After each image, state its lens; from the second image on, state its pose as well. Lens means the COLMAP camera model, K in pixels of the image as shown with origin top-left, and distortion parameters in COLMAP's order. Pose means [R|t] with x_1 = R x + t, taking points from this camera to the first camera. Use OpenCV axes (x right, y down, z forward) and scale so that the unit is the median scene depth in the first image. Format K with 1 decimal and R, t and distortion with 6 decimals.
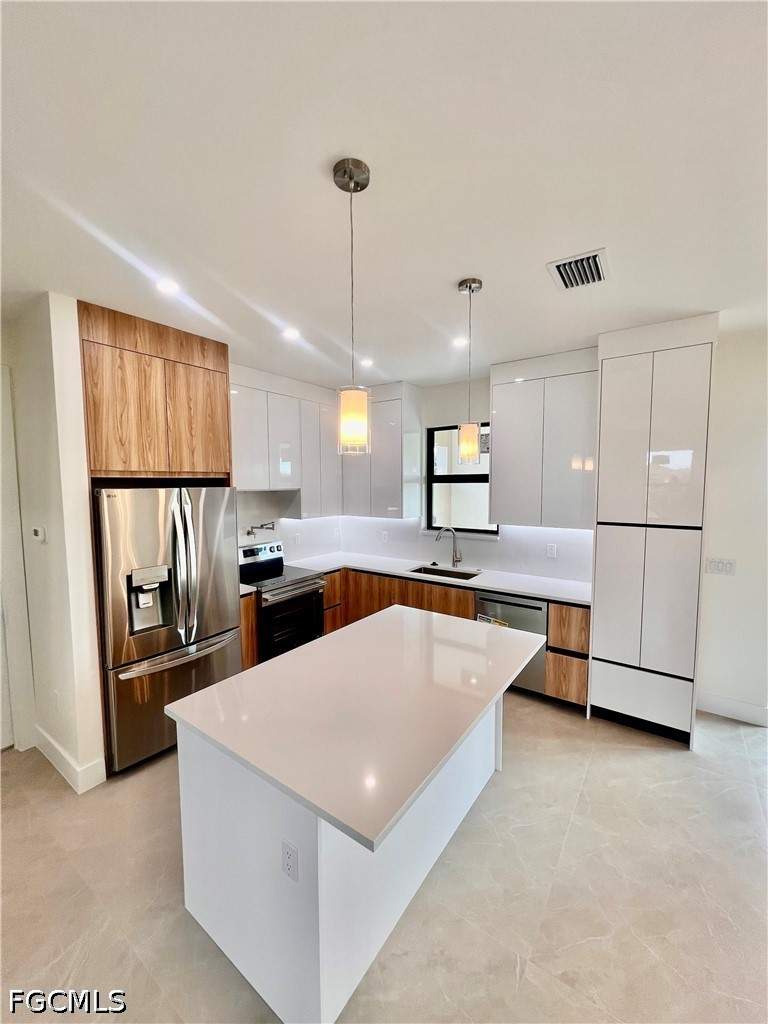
lens RADIAL K [[411.5, 0, 379.2], [0, 411.5, 510.5], [0, 0, 1]] dist [0.002380, 0.000681]
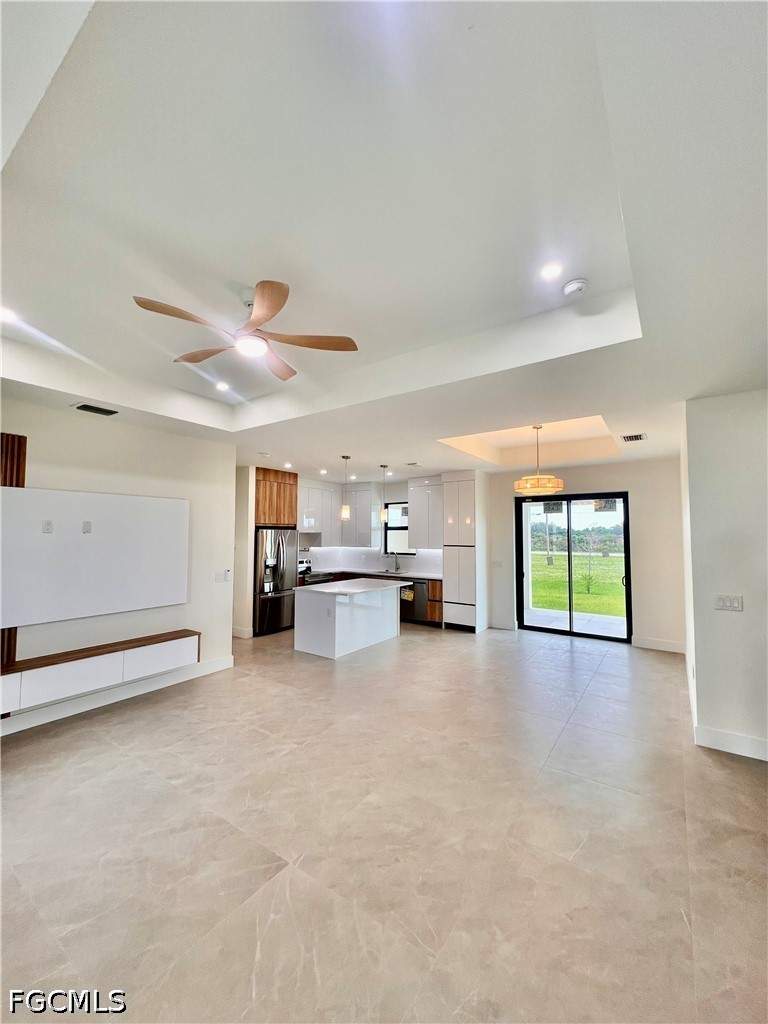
lens RADIAL K [[411.5, 0, 384.1], [0, 411.5, 510.7], [0, 0, 1]] dist [0.002380, 0.000681]
pose [[0.999821, 0.011599, 0.014939, 0.121734], [-0.009658, 0.992230, -0.124042, 0.126629], [-0.016261, 0.123875, 0.992165, -1.446121]]
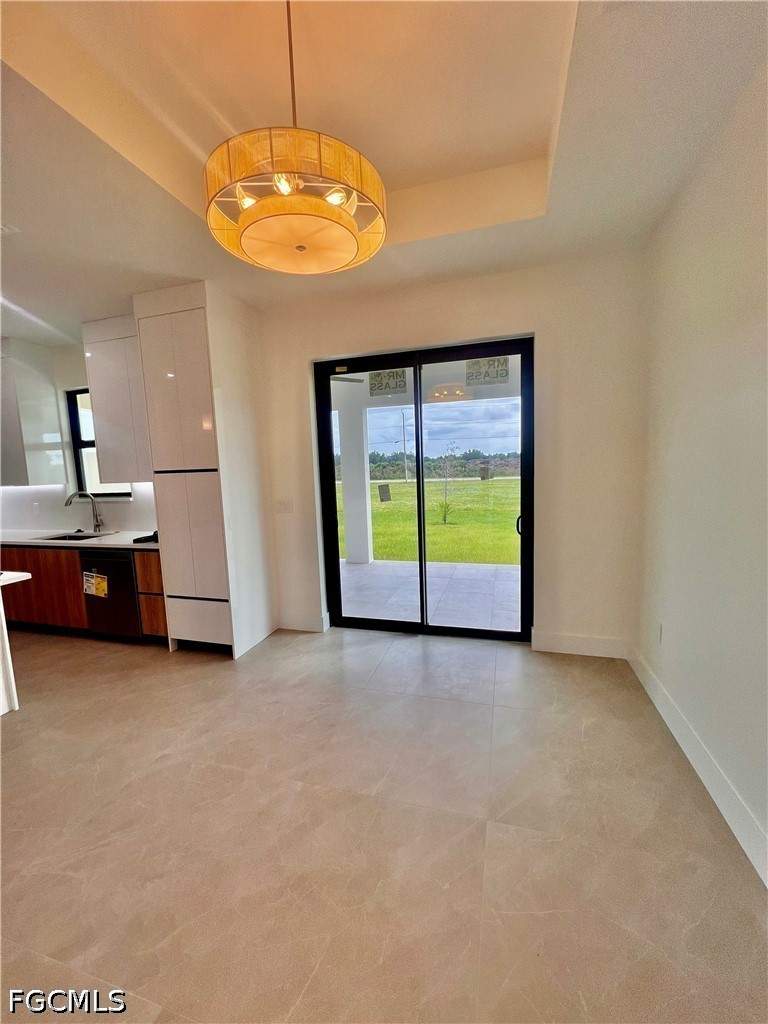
lens RADIAL K [[411.5, 0, 381.5], [0, 411.5, 512.2], [0, 0, 1]] dist [0.002380, 0.000681]
pose [[0.945140, -0.066149, 0.319897, 0.711348], [0.053645, 0.997418, 0.047753, 0.109150], [-0.322230, -0.027973, 0.946248, -0.222098]]
